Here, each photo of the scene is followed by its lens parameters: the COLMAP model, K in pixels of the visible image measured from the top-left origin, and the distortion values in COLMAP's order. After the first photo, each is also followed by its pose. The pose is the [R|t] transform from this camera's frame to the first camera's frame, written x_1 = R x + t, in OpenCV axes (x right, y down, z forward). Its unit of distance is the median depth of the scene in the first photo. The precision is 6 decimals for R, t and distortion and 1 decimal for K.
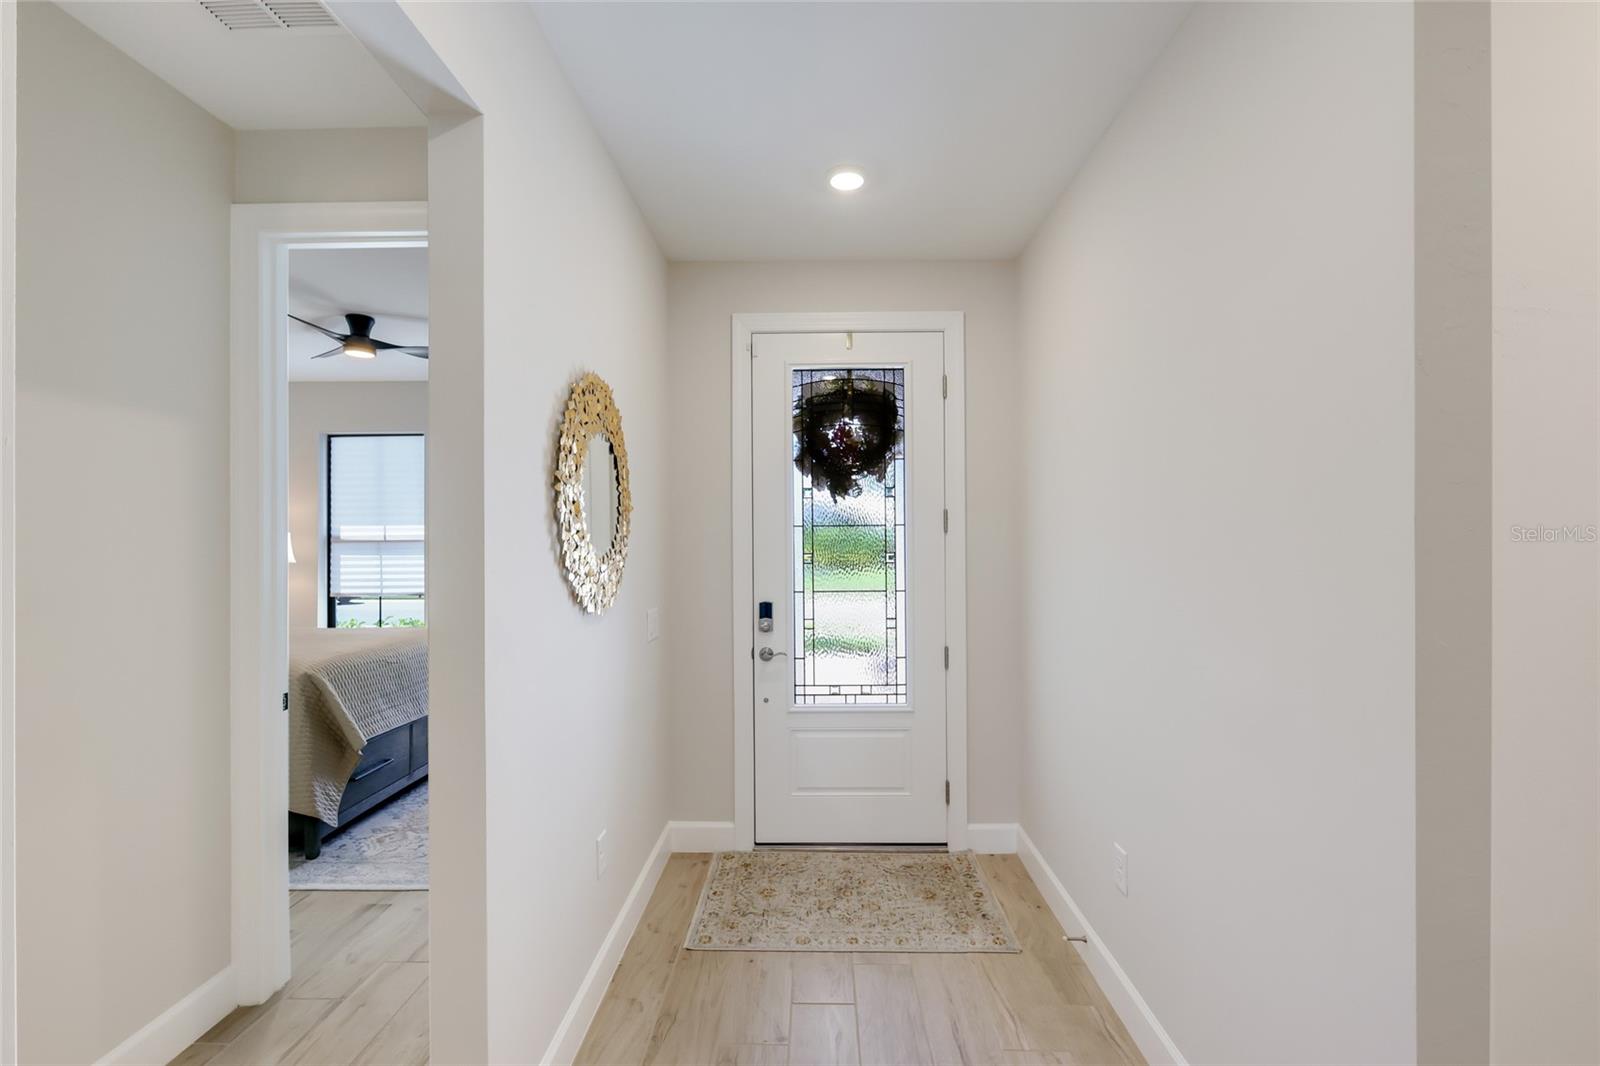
lens RADIAL K [[710.9, 0, 799.1], [0, 710.9, 542.0], [0, 0, 1]] dist [-0.000806, -0.000254]
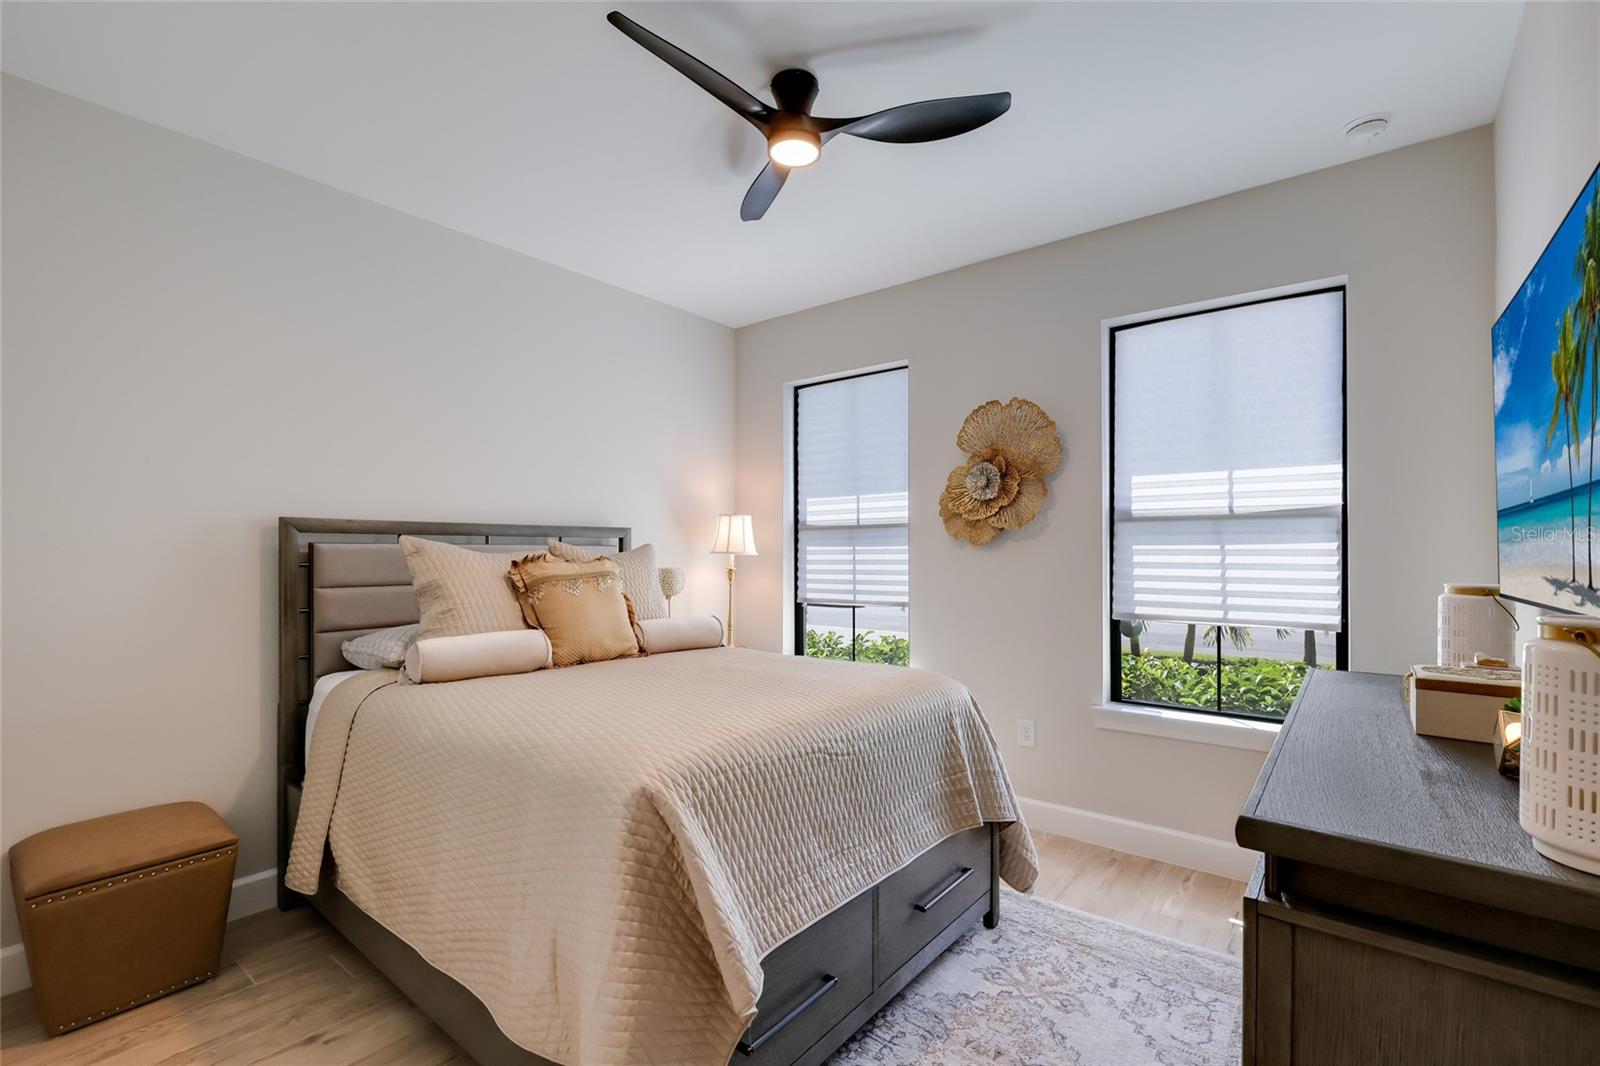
lens RADIAL K [[703.6, 0, 800.0], [0, 703.6, 533.0], [0, 0, 1]] dist [-0.000409, -0.000181]
pose [[0.798140, -0.011367, -0.602364, -0.211070], [-0.007846, 0.999541, -0.029257, 0.025896], [0.602421, 0.028078, 0.797685, 0.412131]]
